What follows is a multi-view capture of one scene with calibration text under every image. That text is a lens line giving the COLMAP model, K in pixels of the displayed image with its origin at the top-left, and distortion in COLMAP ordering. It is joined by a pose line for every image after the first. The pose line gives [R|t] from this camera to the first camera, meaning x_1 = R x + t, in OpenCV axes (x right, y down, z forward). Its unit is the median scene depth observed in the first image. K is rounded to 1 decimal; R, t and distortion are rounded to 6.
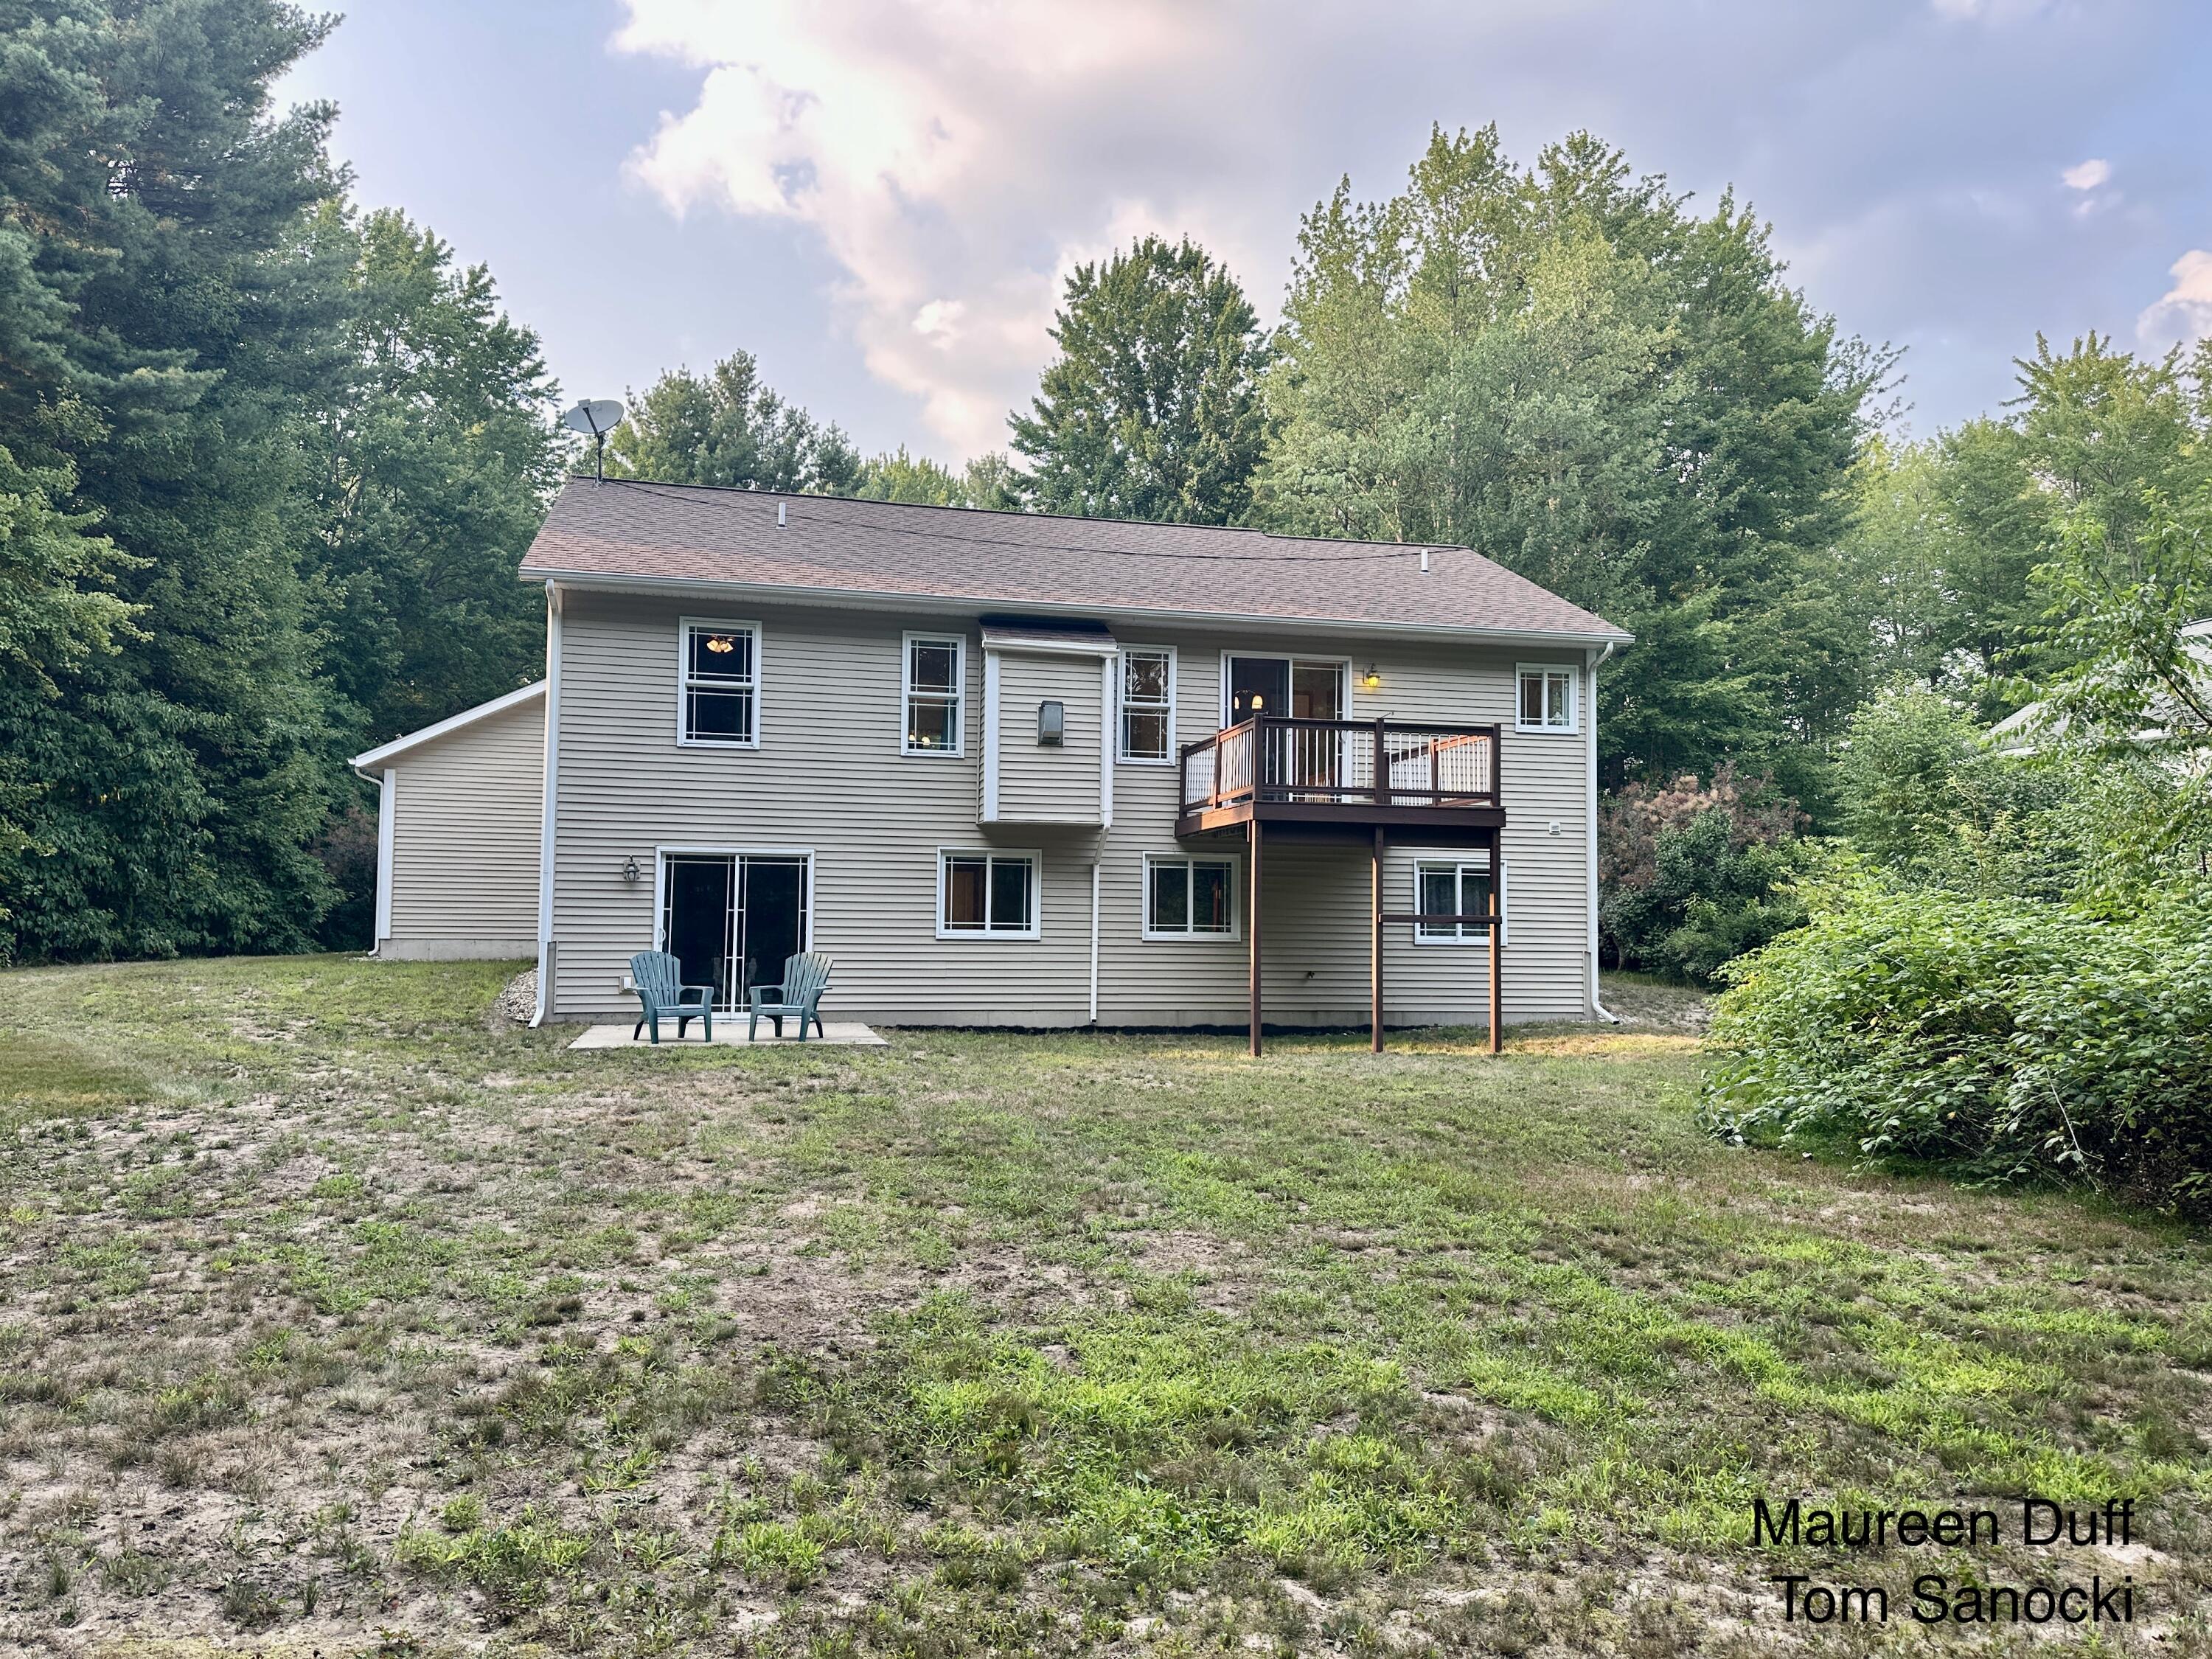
lens RADIAL K [[1601.3, 0, 1109.1], [0, 1601.3, 838.6], [0, 0, 1]] dist [0.110136, -0.136447]
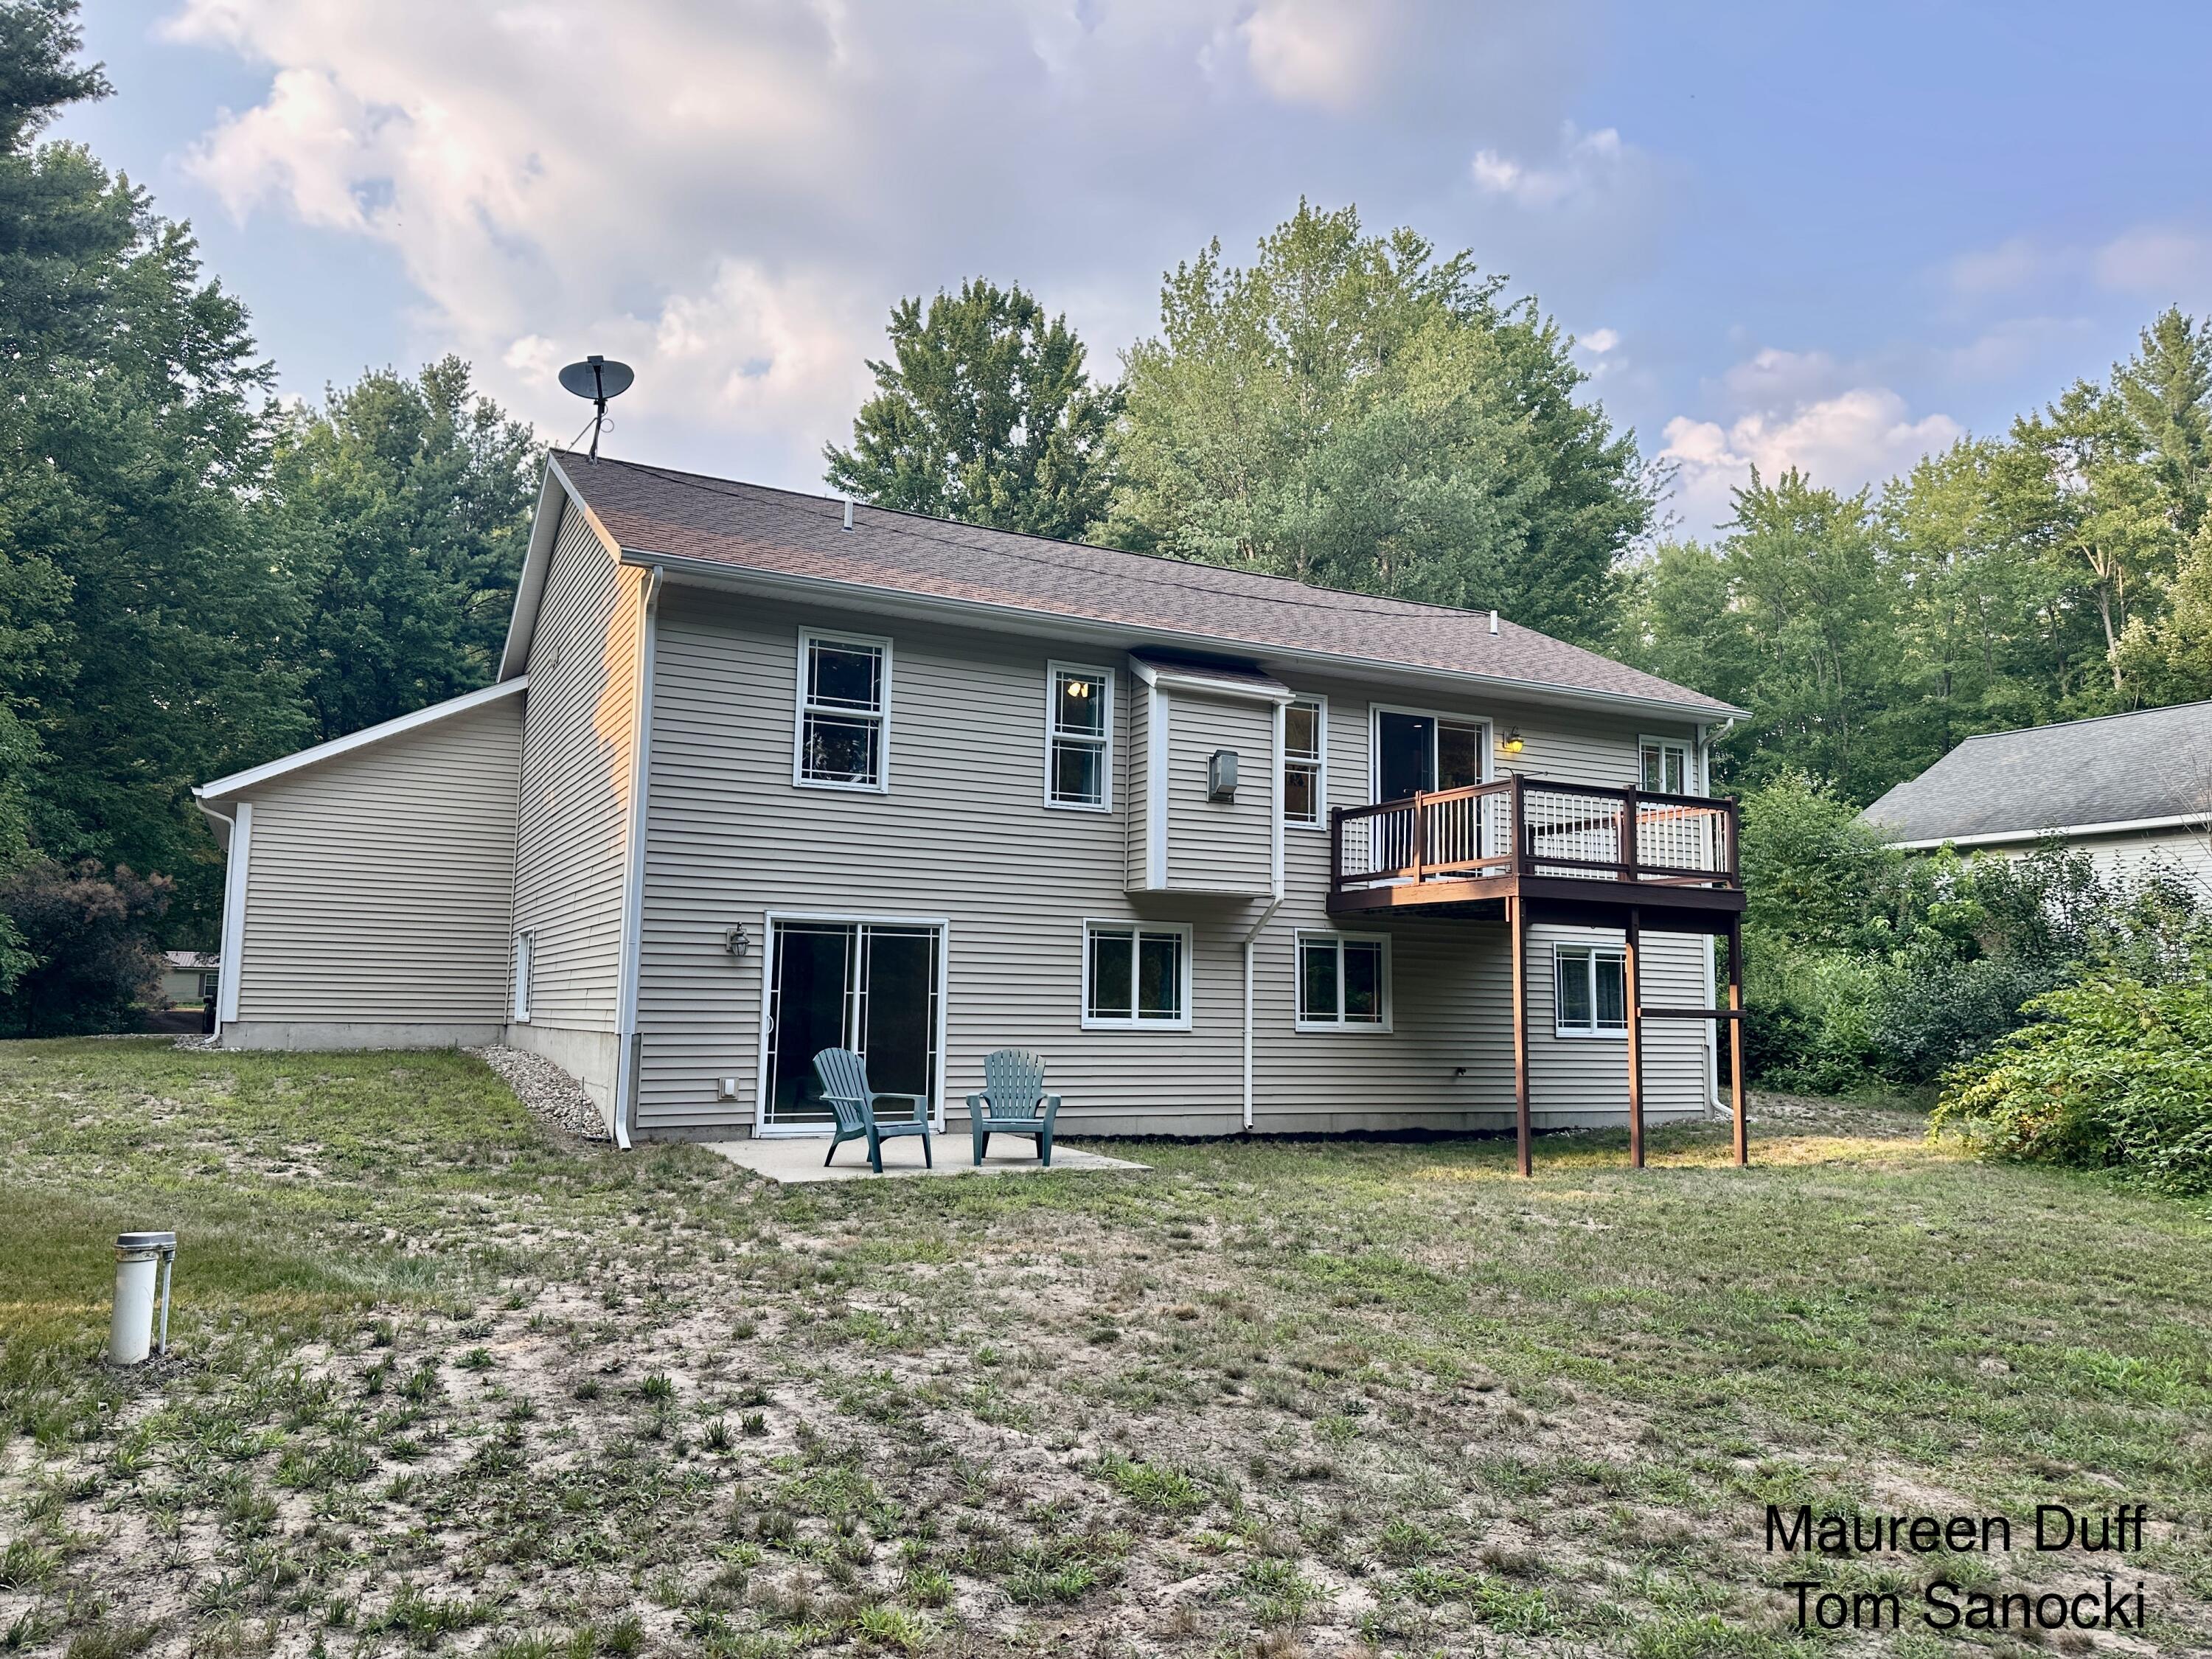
lens RADIAL K [[1600.9, 0, 1132.8], [0, 1600.9, 826.8], [0, 0, 1]] dist [0.117068, -0.152123]
pose [[0.970406, 0.034267, 0.239035, -0.272506], [-0.022060, 0.998321, -0.053560, 0.001604], [-0.240469, 0.046702, 0.969533, 0.175176]]
